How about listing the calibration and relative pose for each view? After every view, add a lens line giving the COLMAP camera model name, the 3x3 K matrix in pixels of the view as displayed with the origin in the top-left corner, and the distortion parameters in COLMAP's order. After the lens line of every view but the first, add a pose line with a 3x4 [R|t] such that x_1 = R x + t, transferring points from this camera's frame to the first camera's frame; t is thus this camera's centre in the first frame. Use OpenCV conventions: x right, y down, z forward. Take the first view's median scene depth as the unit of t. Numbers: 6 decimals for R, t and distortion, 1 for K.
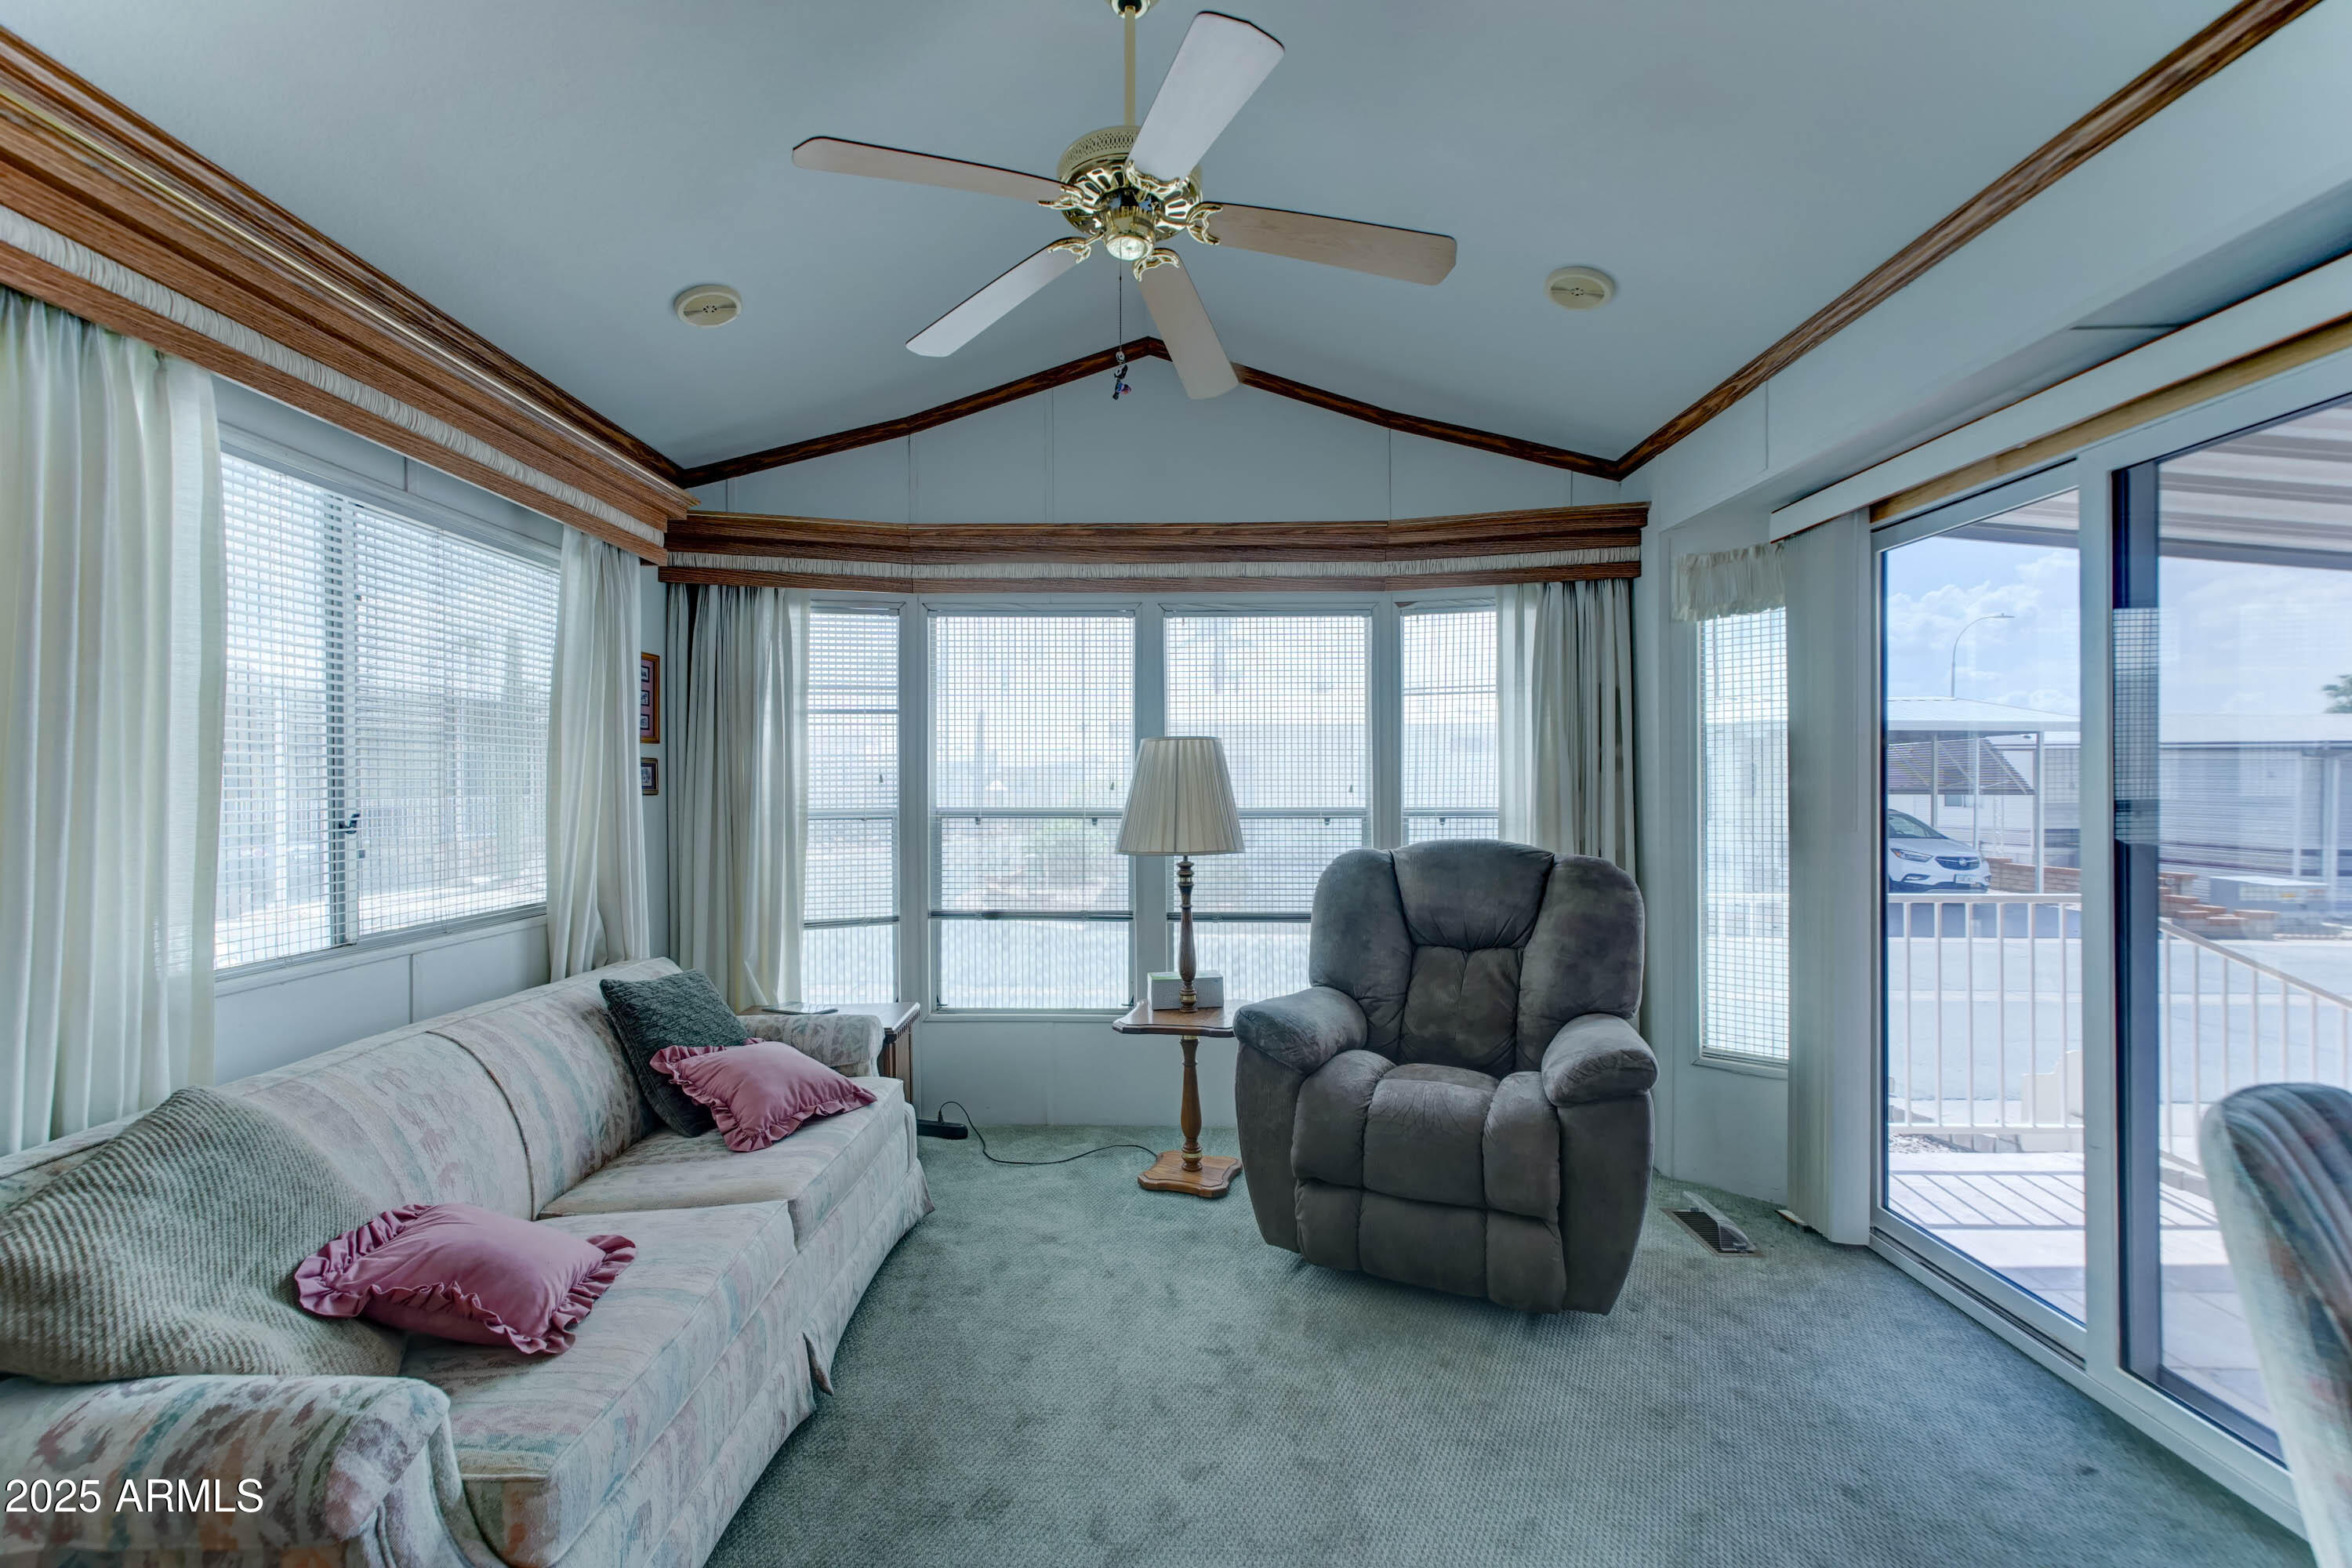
lens RADIAL K [[941.3, 0, 1176.0], [0, 941.3, 784.0], [0, 0, 1]] dist [0.000518, 0.000099]
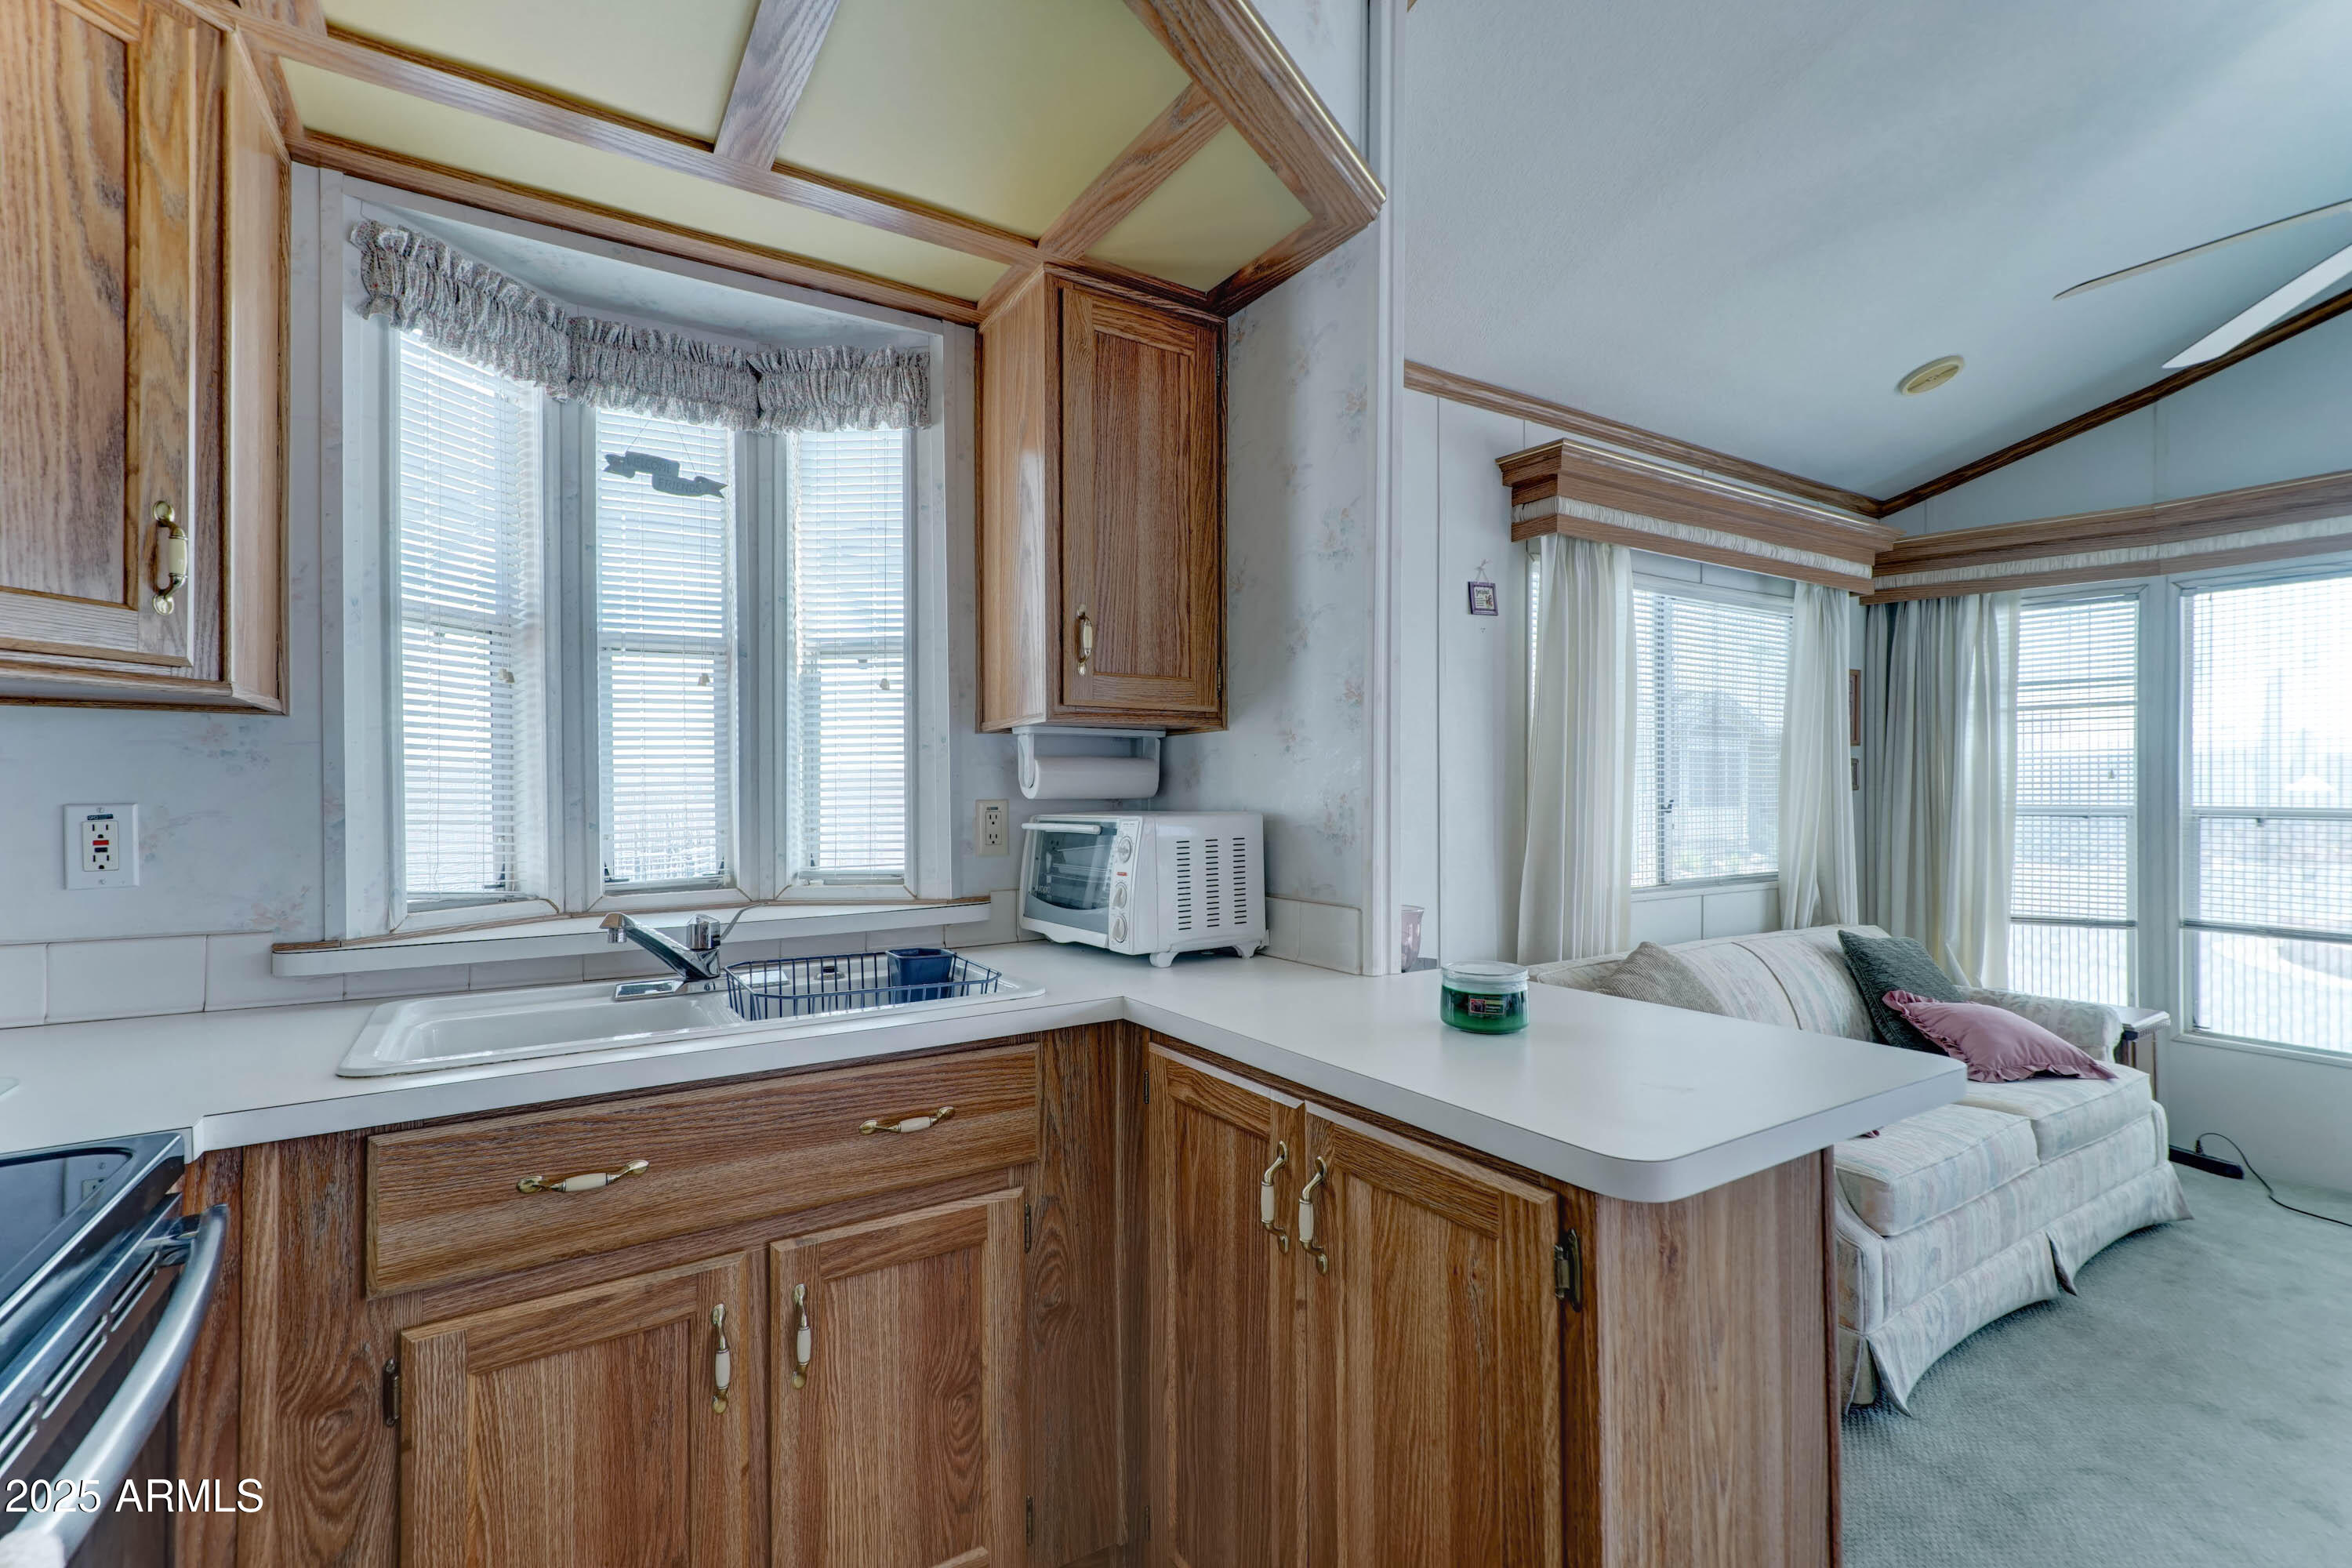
lens RADIAL K [[1006.8, 0, 1176.8], [0, 1006.8, 791.8], [0, 0, 1]] dist [0.001302, 0.005801]
pose [[0.517564, 0.006346, -0.855621, 0.086583], [0.001782, 0.999962, 0.008495, 0.001905], [0.855643, -0.005921, 0.517533, -0.398411]]
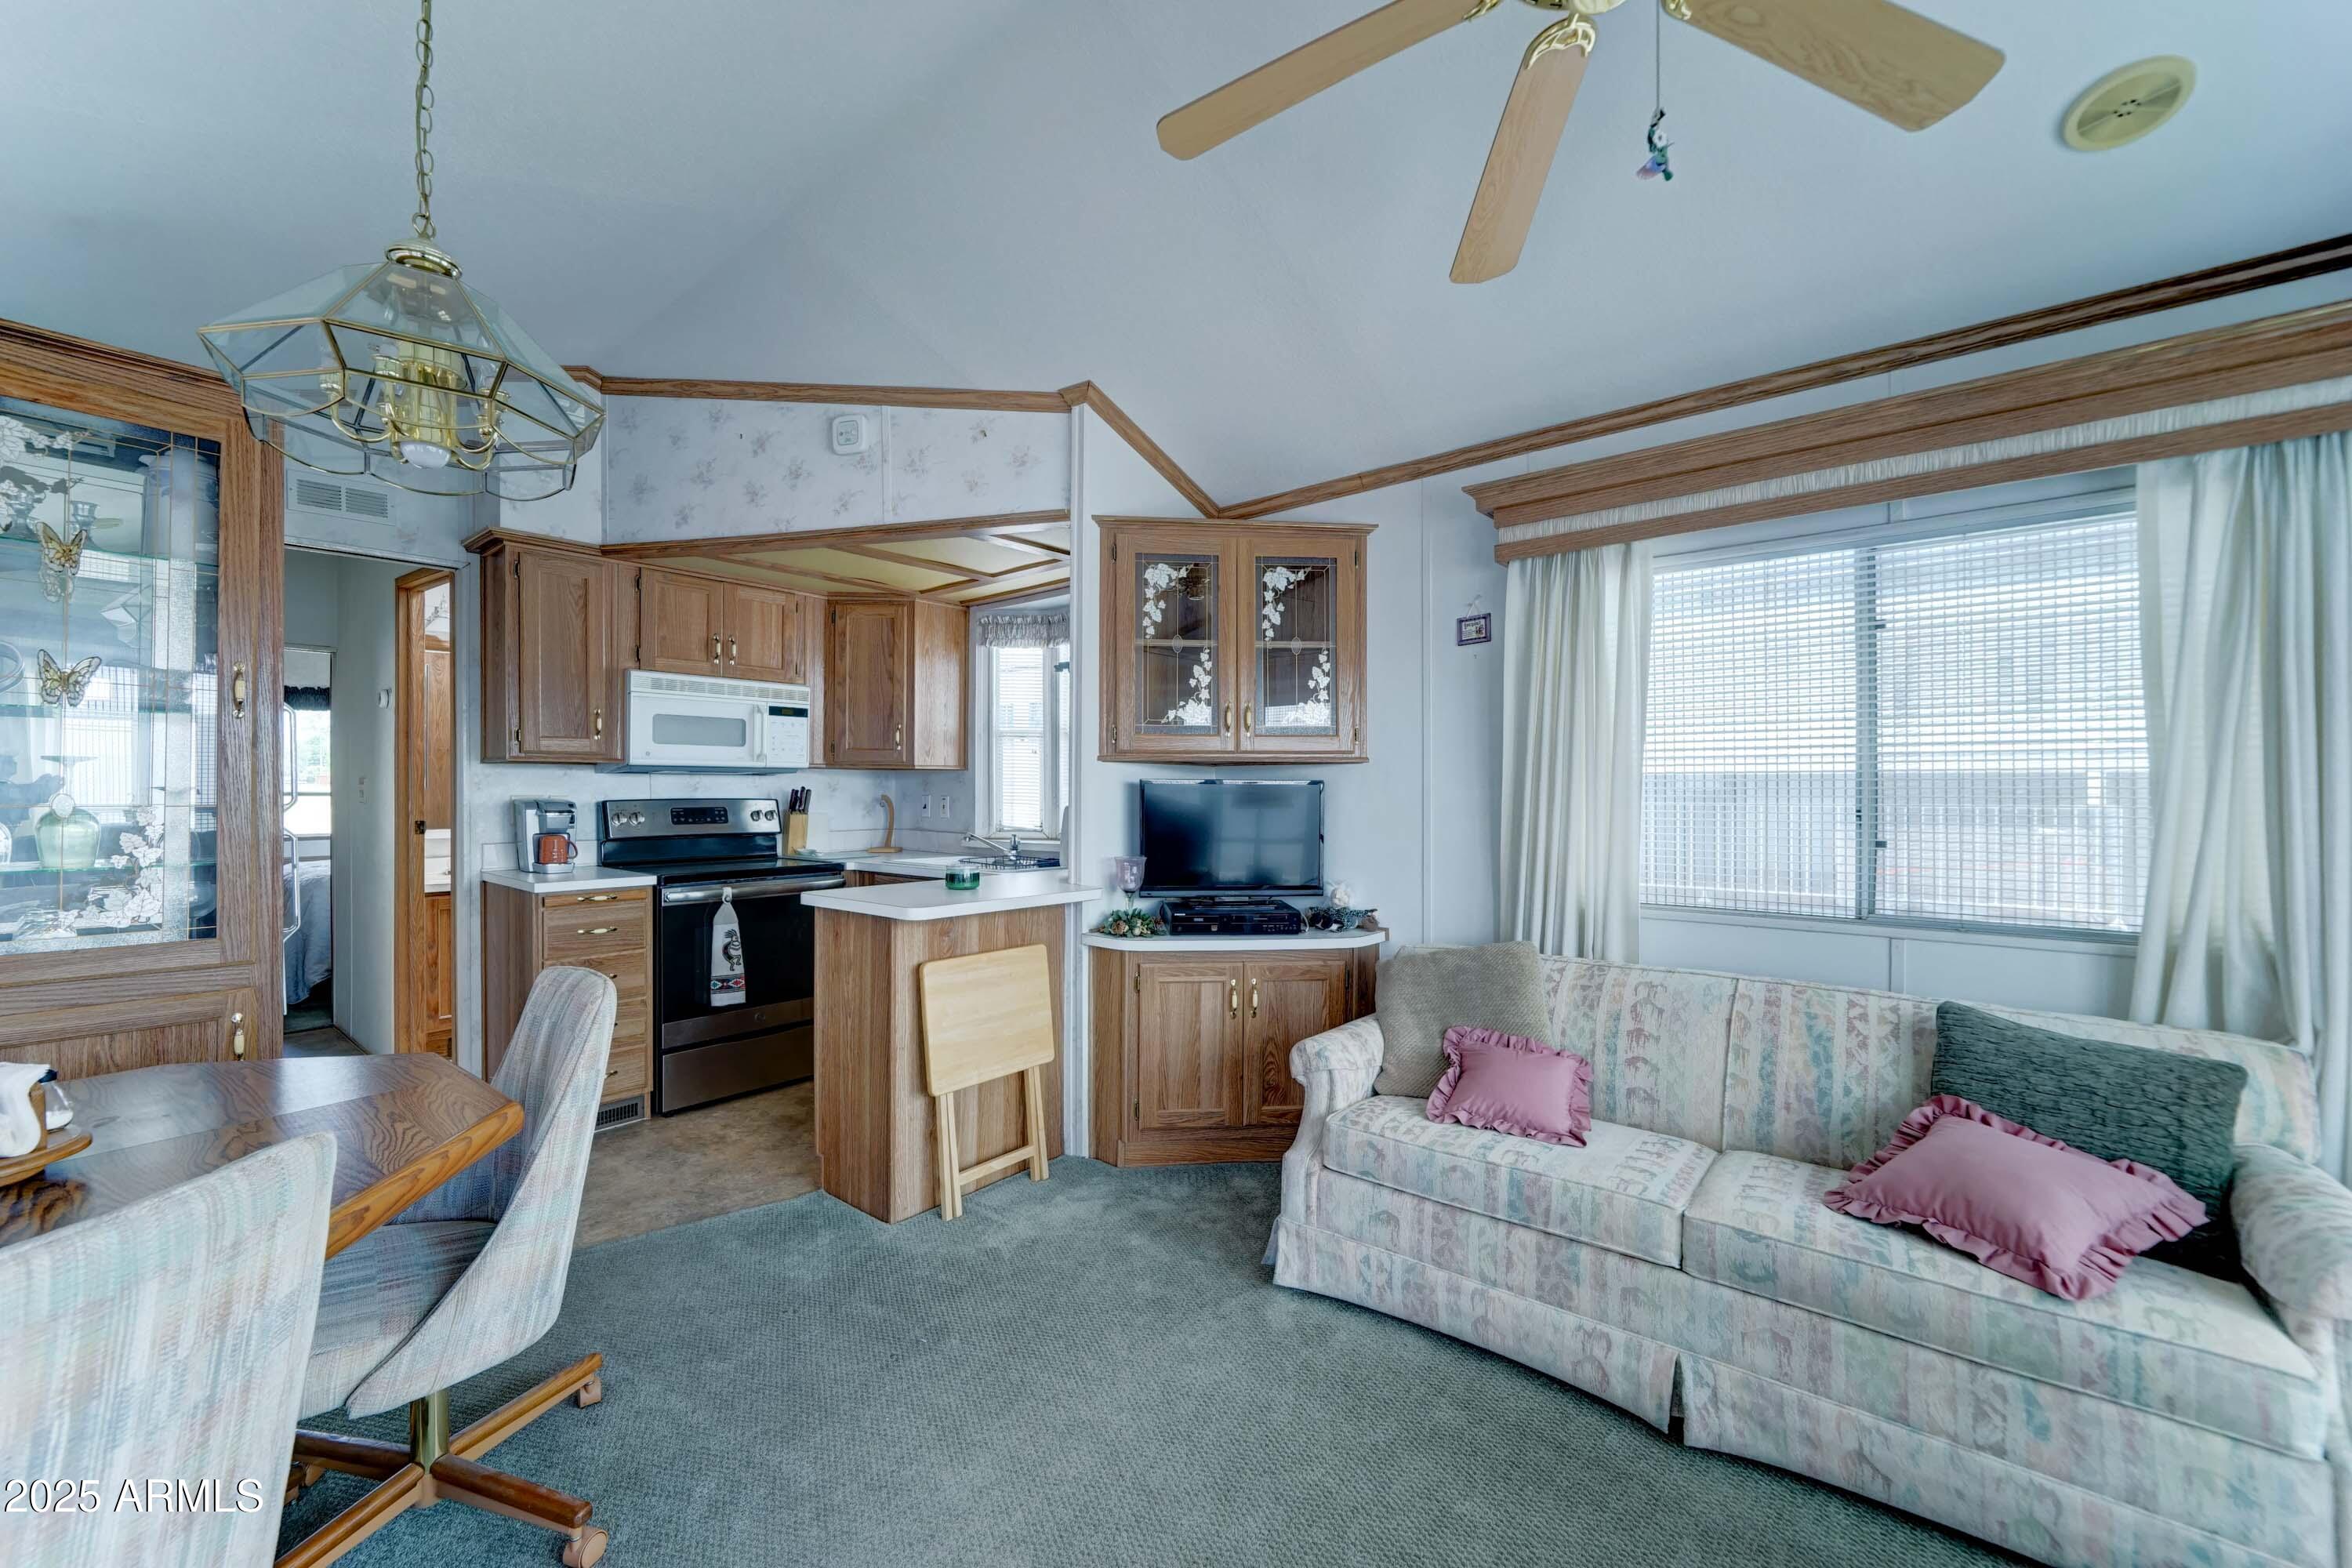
lens RADIAL K [[941.3, 0, 1176.0], [0, 941.3, 784.0], [0, 0, 1]] dist [0.000518, 0.000099]
pose [[-0.639154, -0.002255, -0.769075, 0.429086], [0.003577, 0.999976, -0.005905, 0.001721], [0.769070, -0.006525, -0.639131, 0.773695]]
